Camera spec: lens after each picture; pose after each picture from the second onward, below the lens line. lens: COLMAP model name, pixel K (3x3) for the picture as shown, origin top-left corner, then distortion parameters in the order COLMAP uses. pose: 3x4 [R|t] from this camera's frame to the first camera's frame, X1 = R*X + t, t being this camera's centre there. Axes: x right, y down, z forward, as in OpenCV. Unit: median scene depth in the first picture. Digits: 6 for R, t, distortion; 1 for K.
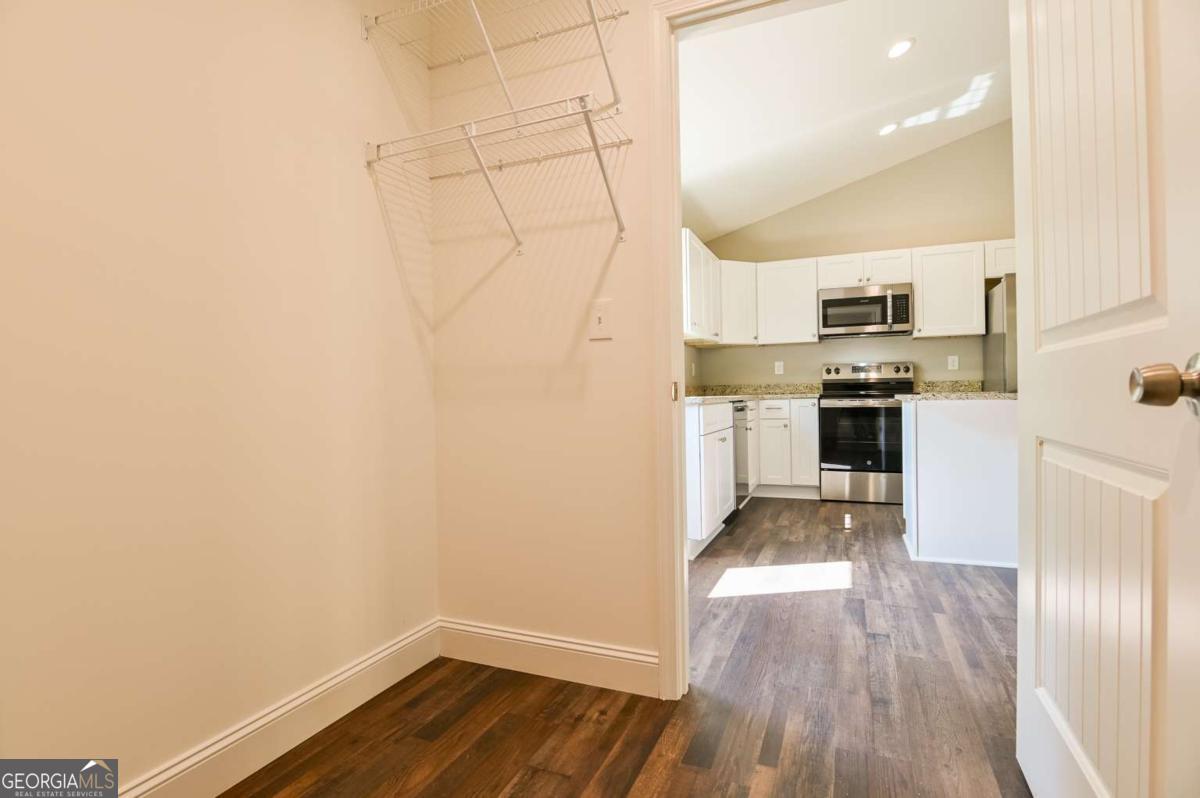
lens RADIAL K [[589.5, 0, 601.0], [0, 589.5, 402.5], [0, 0, 1]] dist [-0.018896, -0.000162]
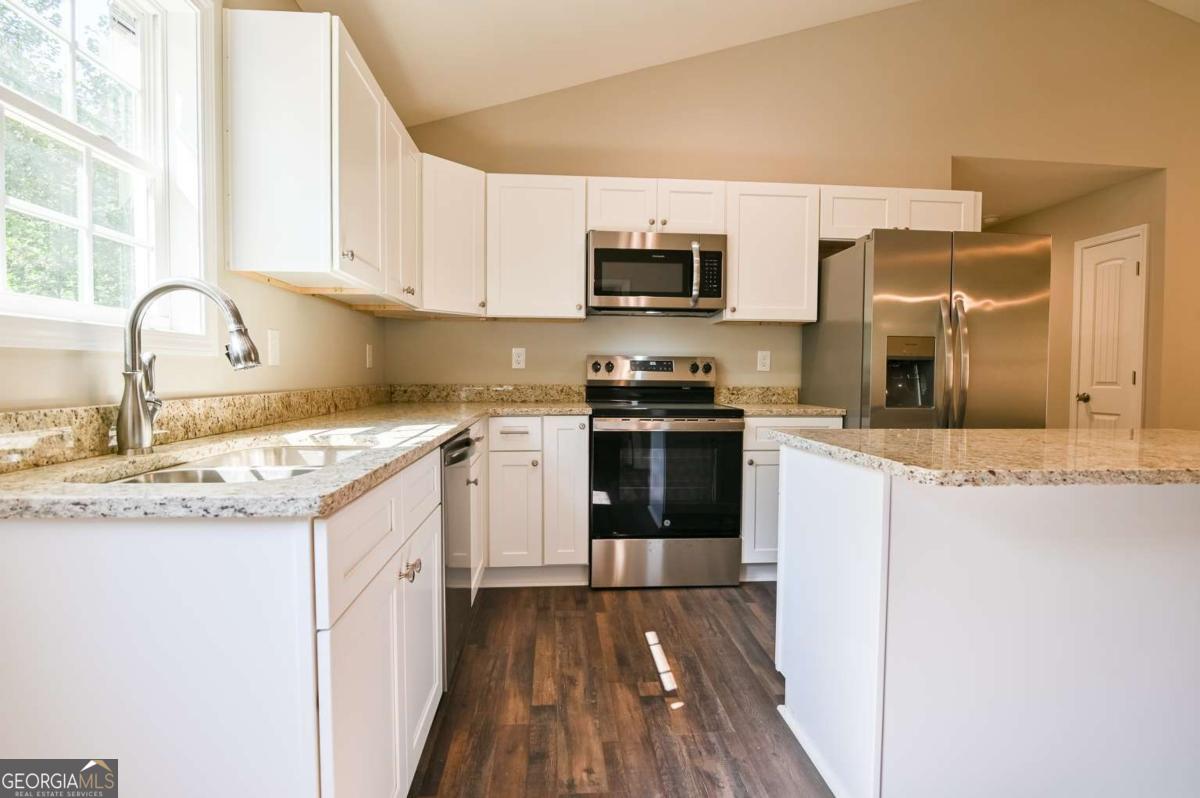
lens RADIAL K [[608.3, 0, 600.0], [0, 608.3, 399.0], [0, 0, 1]] dist [-0.020752, -0.000423]
pose [[0.888635, 0.004546, 0.458593, 0.103178], [-0.017274, 0.999573, 0.023564, -0.037582], [-0.458290, -0.028862, 0.888334, 0.462004]]
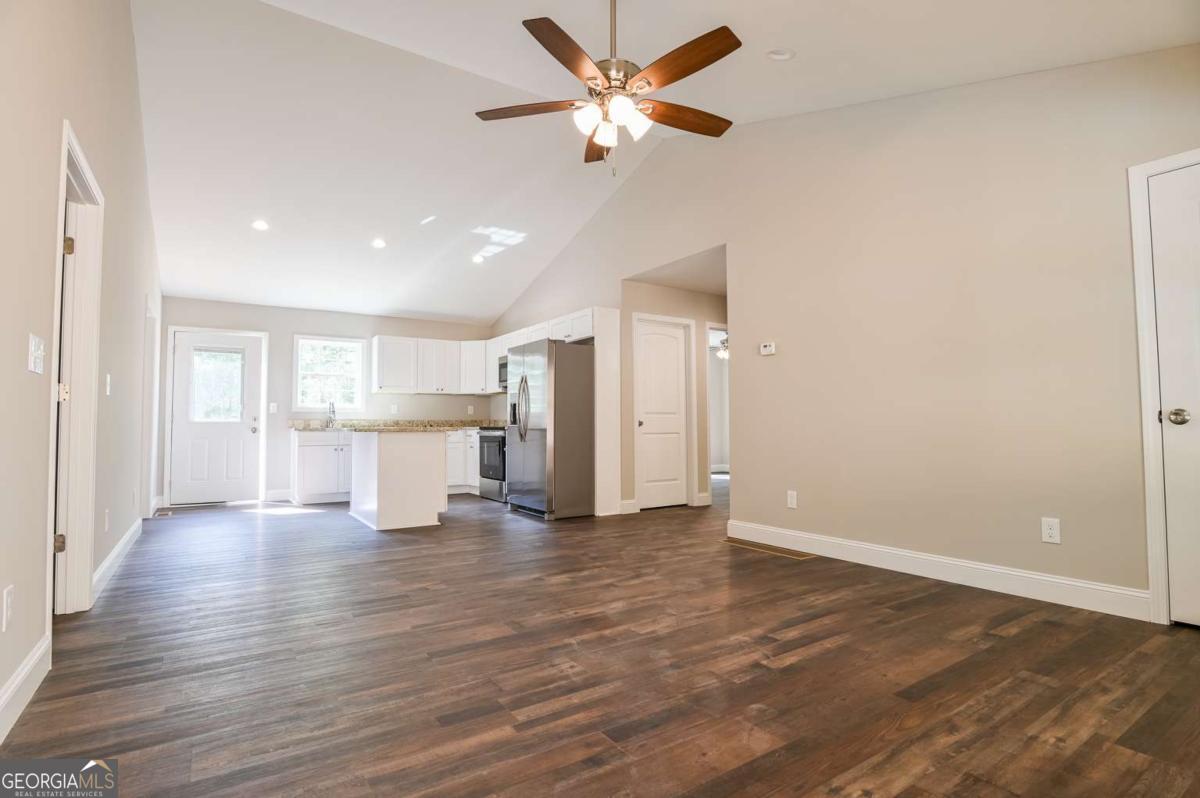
lens RADIAL K [[589.5, 0, 601.0], [0, 589.5, 402.5], [0, 0, 1]] dist [-0.018896, -0.000162]
pose [[0.833112, -0.010570, -0.553003, 1.484885], [-0.014434, 0.999061, -0.040840, -0.019953], [0.552915, 0.042007, 0.832178, -0.110356]]
